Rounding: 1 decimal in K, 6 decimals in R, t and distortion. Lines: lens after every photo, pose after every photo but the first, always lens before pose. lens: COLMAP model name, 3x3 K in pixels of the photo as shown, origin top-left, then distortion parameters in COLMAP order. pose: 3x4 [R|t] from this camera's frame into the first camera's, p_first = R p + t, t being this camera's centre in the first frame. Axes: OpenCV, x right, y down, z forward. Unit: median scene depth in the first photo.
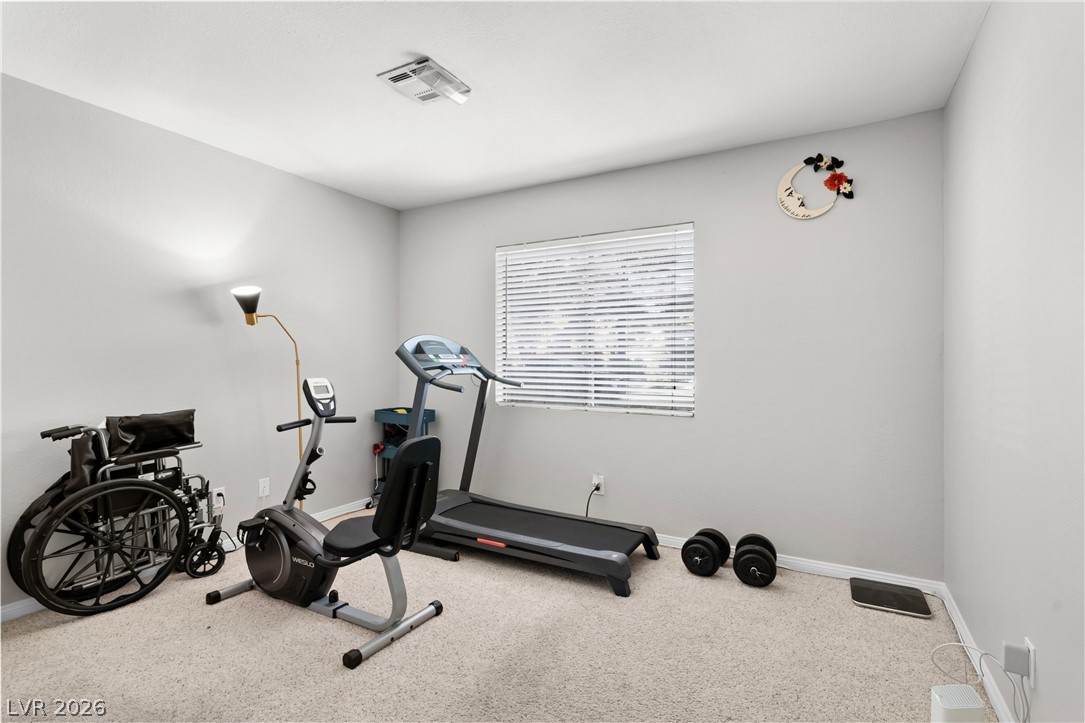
lens RADIAL K [[518.3, 0, 551.2], [0, 518.3, 359.1], [0, 0, 1]] dist [0.002517, -0.000859]
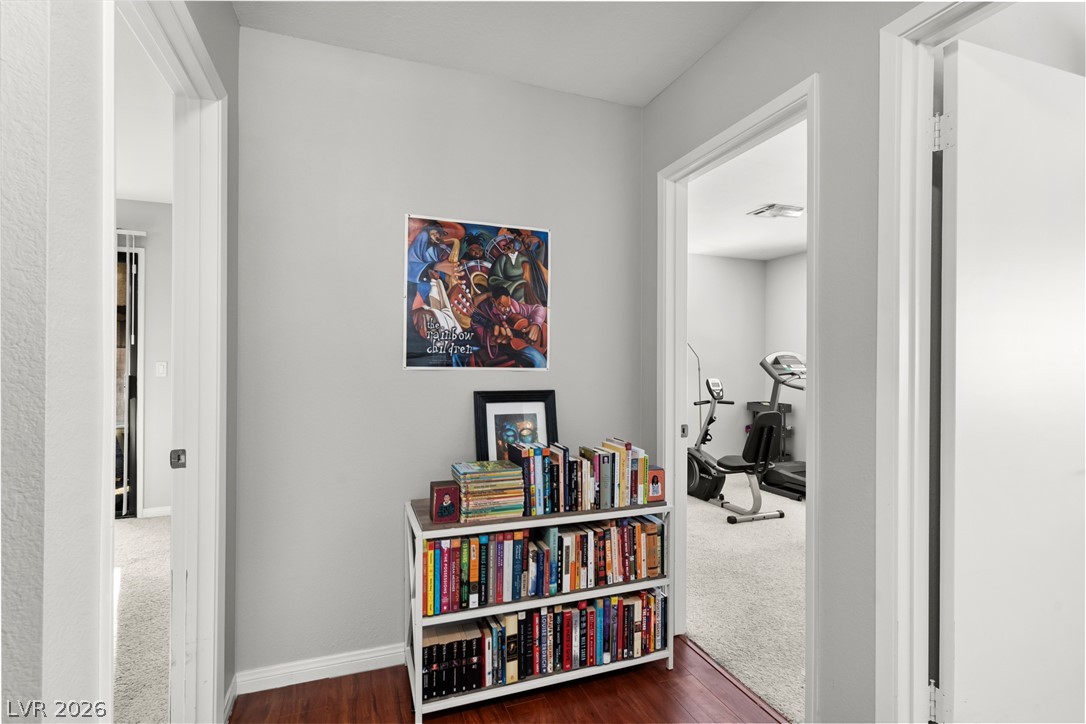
lens RADIAL K [[518.8, 0, 544.6], [0, 518.8, 361.4], [0, 0, 1]] dist [0.002517, -0.000859]
pose [[0.757765, 0.002873, -0.652521, 0.295012], [-0.004579, 0.999989, -0.000915, -0.019850], [0.652512, 0.003681, 0.757770, -0.782033]]
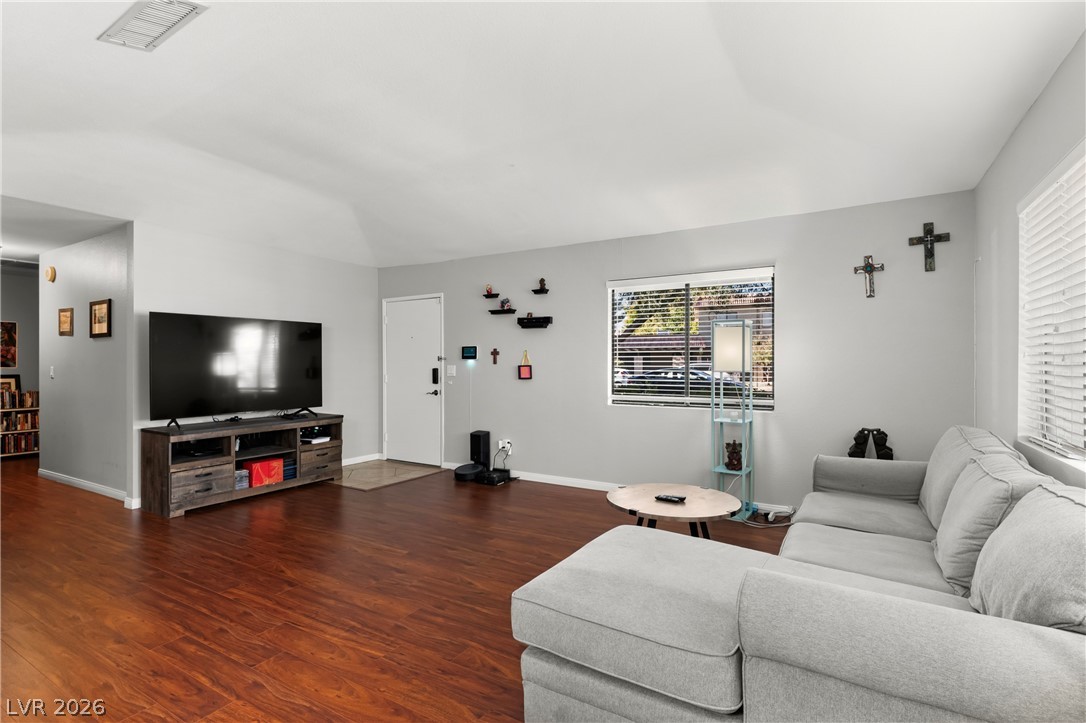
lens RADIAL K [[518.8, 0, 539.8], [0, 518.8, 362.9], [0, 0, 1]] dist [0.002517, -0.000859]
pose [[0.999493, 0.000957, -0.031813, 4.243792], [-0.000984, 0.999999, -0.000817, -0.041739], [0.031812, 0.000848, 0.999494, -4.212235]]
